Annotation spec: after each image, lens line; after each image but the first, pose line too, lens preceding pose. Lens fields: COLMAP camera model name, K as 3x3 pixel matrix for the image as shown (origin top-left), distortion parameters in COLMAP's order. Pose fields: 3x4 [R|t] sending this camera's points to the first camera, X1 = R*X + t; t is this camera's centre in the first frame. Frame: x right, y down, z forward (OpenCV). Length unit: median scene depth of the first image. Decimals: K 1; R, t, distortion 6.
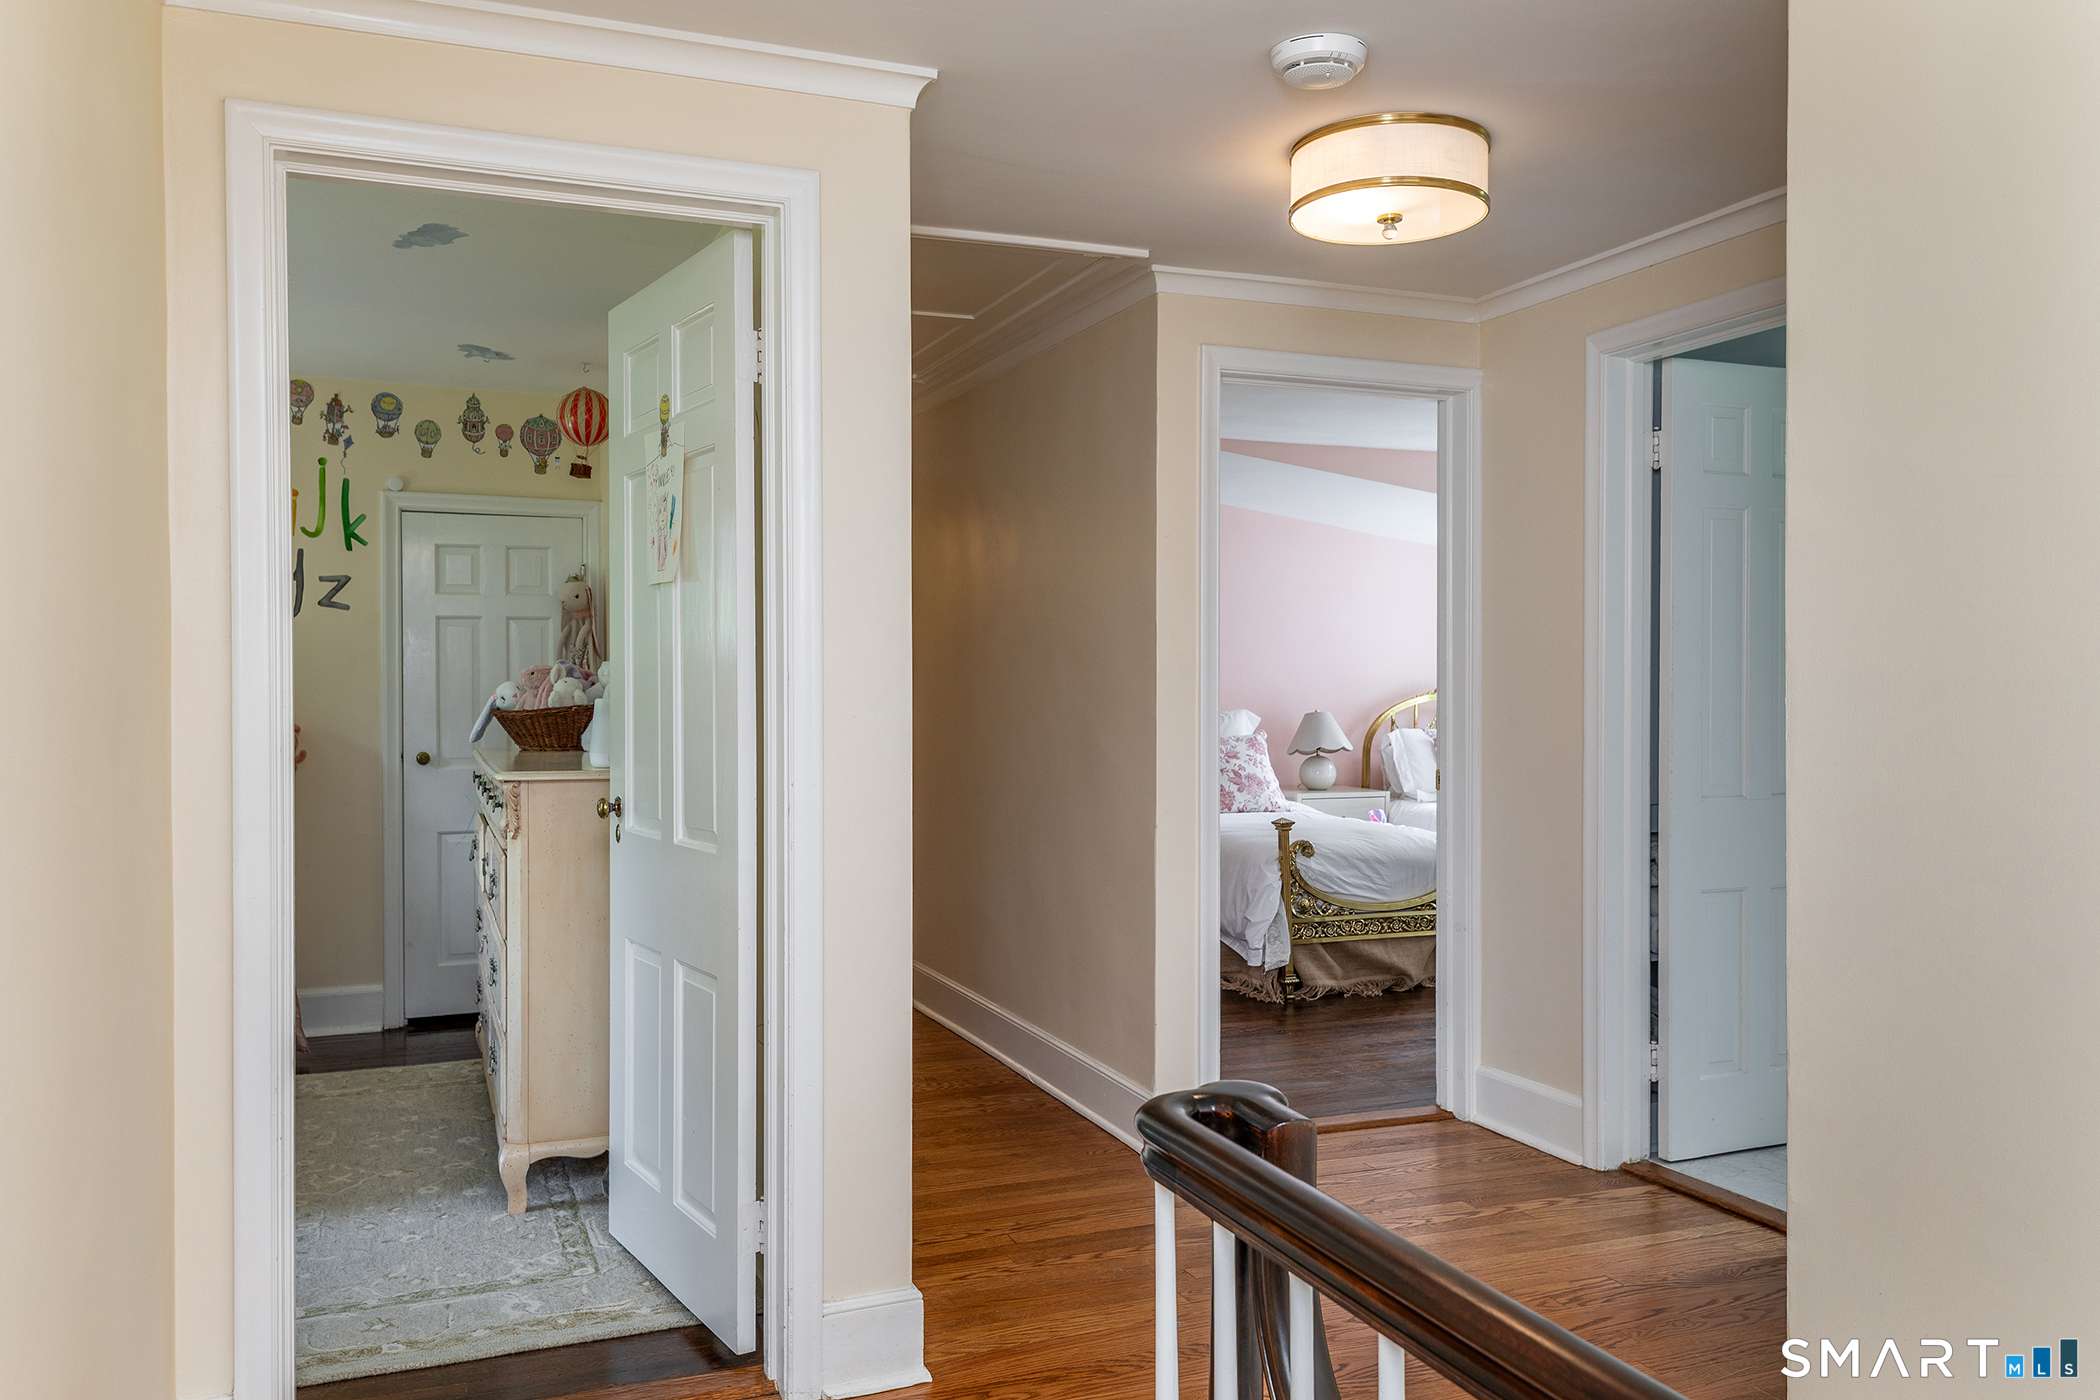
lens RADIAL K [[1662.2, 0, 1053.1], [0, 1662.2, 698.7], [0, 0, 1]] dist [0.075211, 0.000509]
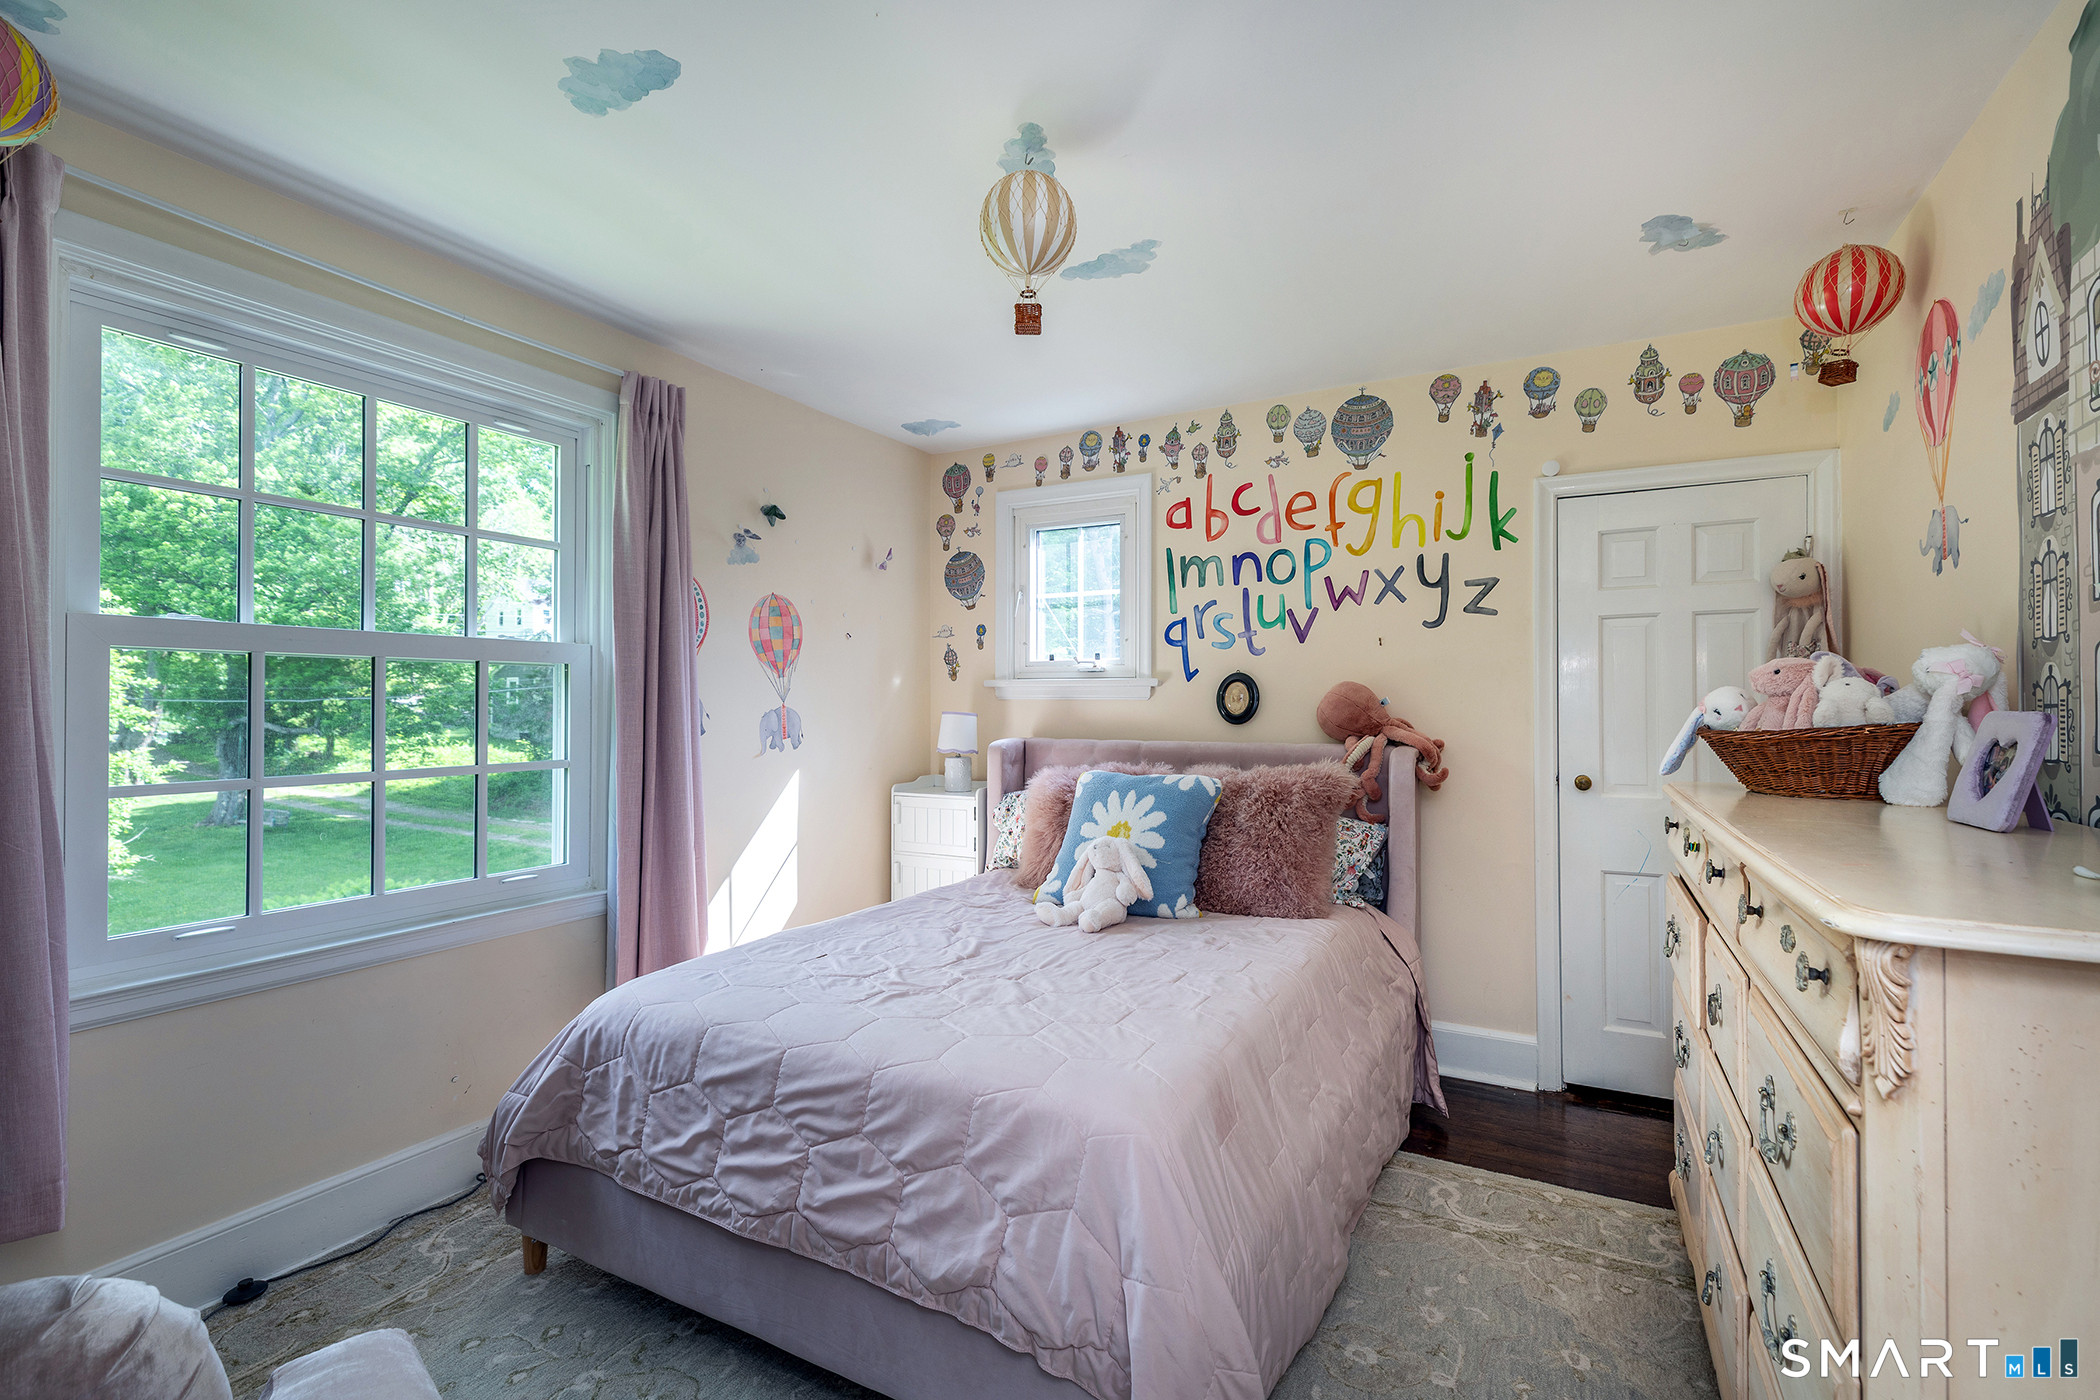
lens RADIAL K [[936.2, 0, 1046.9], [0, 936.2, 706.0], [0, 0, 1]] dist [0.004229, 0.000354]
pose [[0.647920, -0.002316, -0.761705, -0.187852], [-0.004954, 0.999961, -0.007254, 0.001336], [0.761692, 0.008474, 0.647884, 0.481956]]
